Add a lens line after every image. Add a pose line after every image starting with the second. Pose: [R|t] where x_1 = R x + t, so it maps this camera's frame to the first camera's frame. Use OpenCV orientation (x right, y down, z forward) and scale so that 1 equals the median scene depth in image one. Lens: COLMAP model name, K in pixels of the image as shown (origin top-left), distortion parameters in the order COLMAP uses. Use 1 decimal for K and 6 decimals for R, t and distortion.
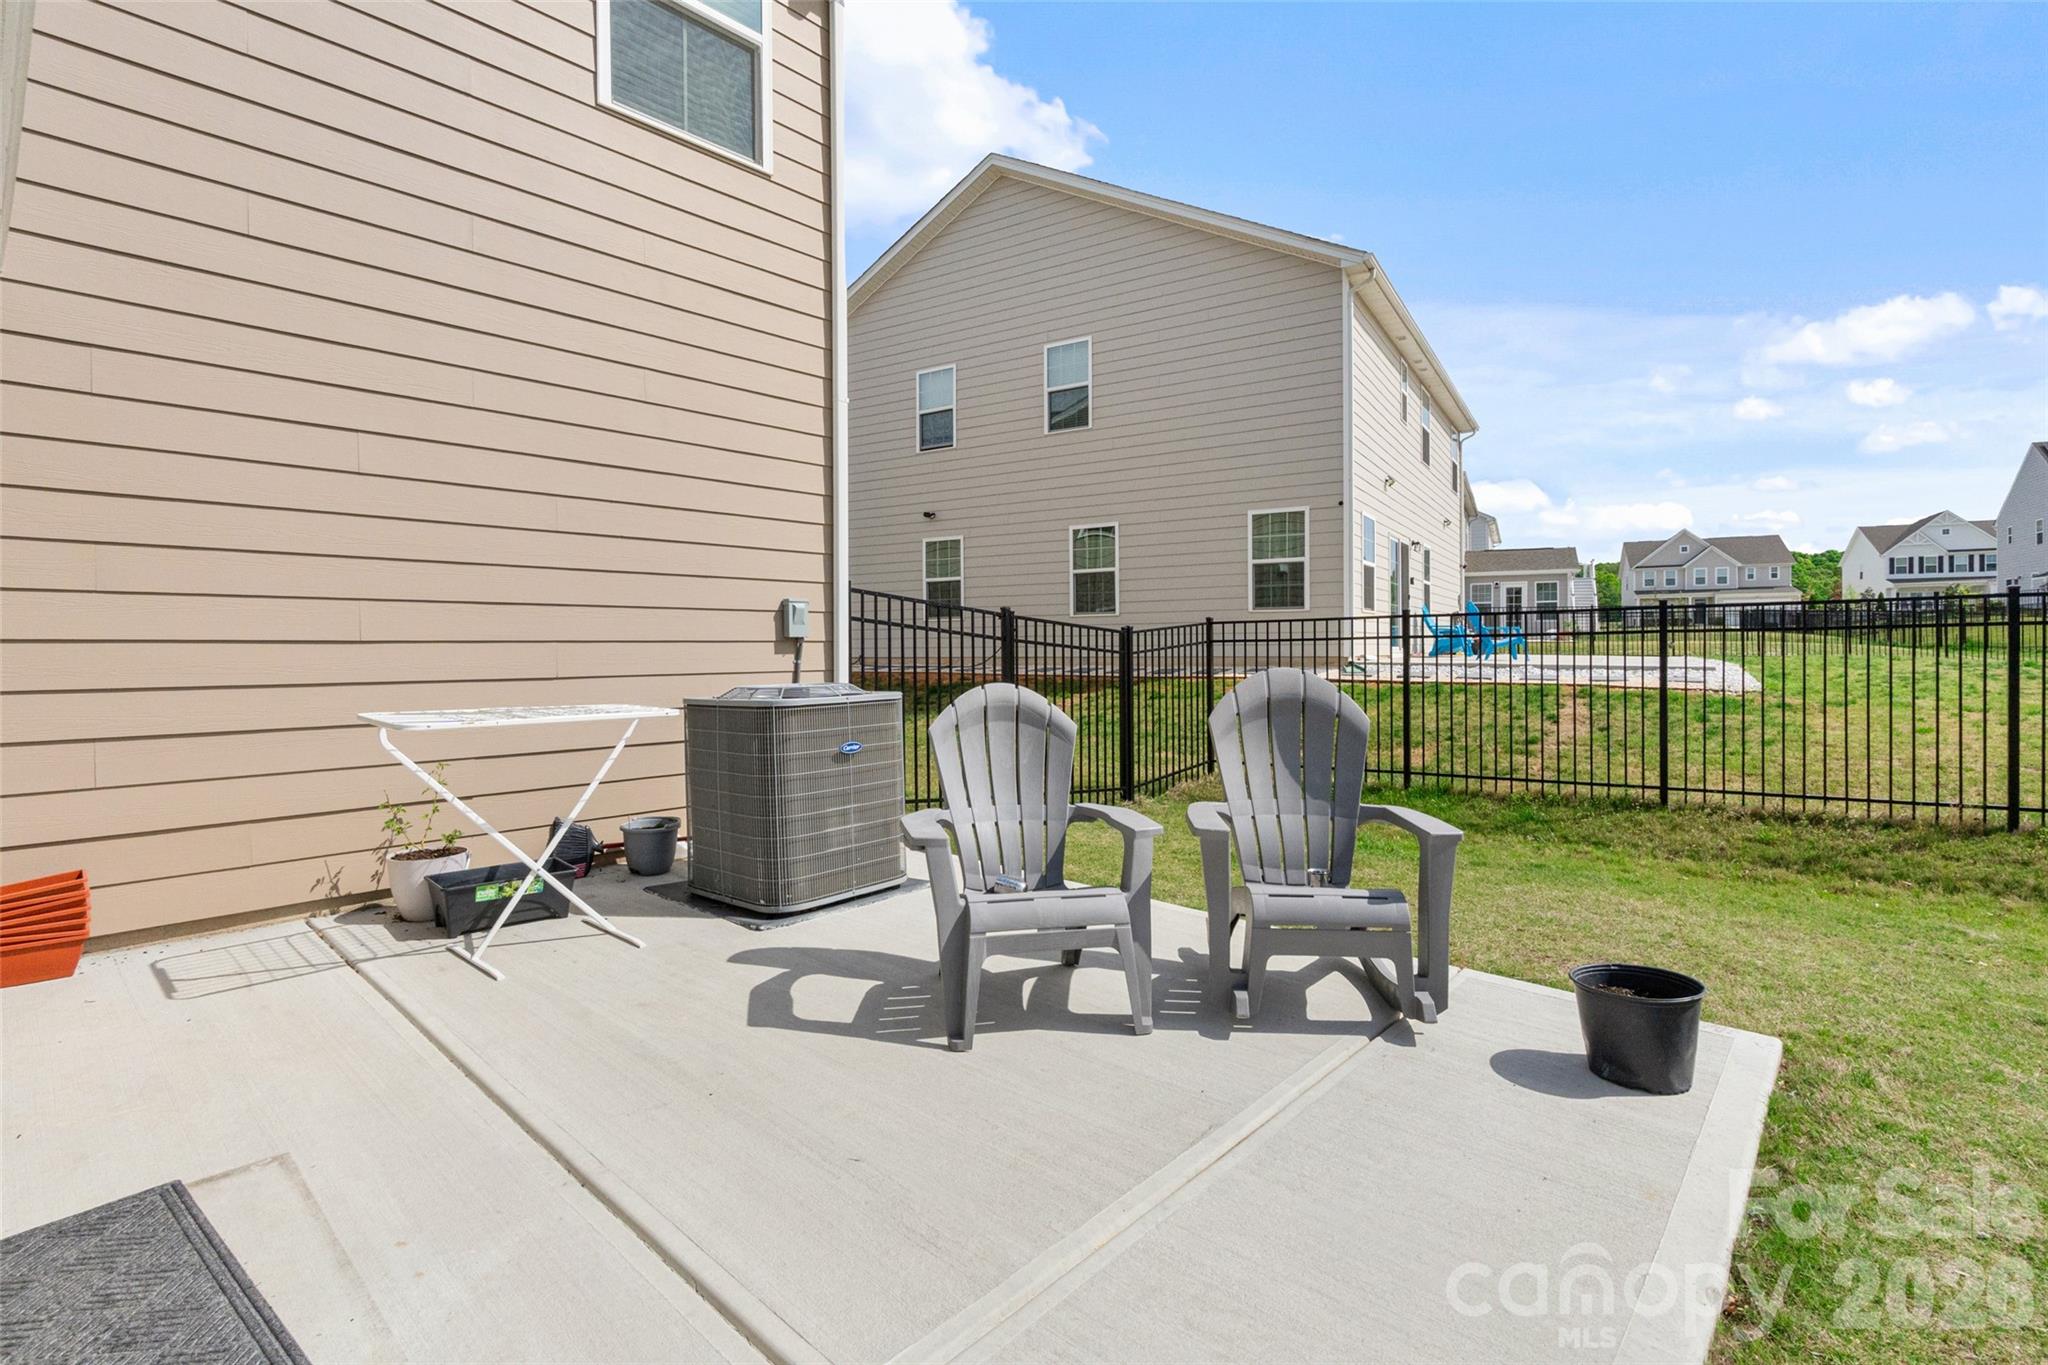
lens RADIAL K [[944.2, 0, 1000.5], [0, 944.2, 656.0], [0, 0, 1]] dist [-0.012000, -0.000448]
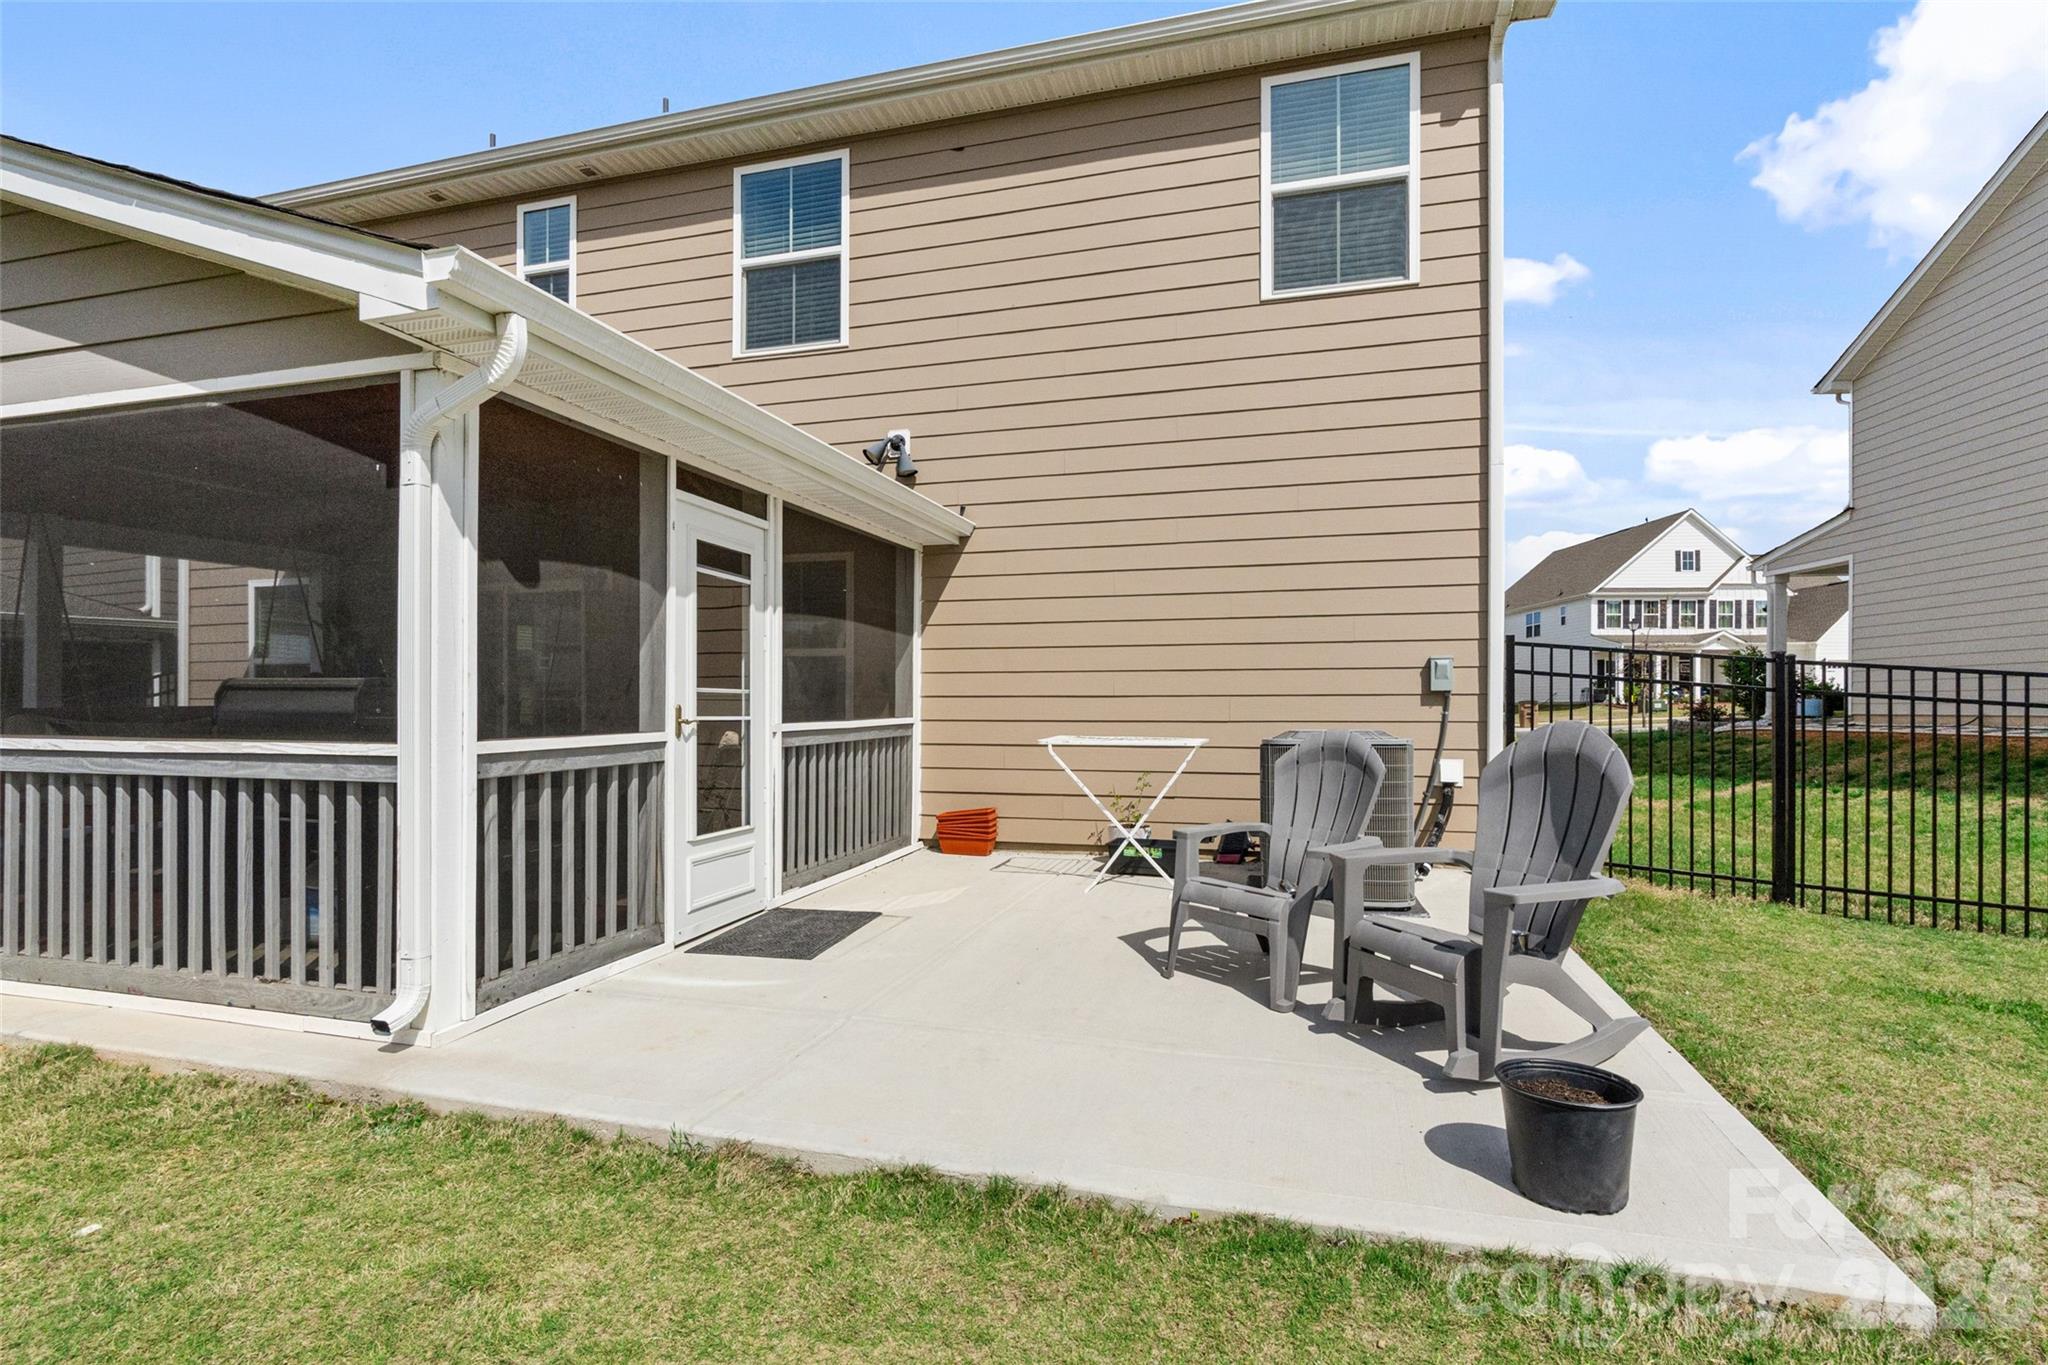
lens RADIAL K [[970.8, 0, 1026.5], [0, 970.8, 694.1], [0, 0, 1]] dist [-0.002562, -0.000485]
pose [[0.453920, 0.000730, -0.891042, 0.579767], [-0.008604, 0.999957, -0.003564, -0.007983], [0.891001, 0.009284, 0.453907, 0.053400]]
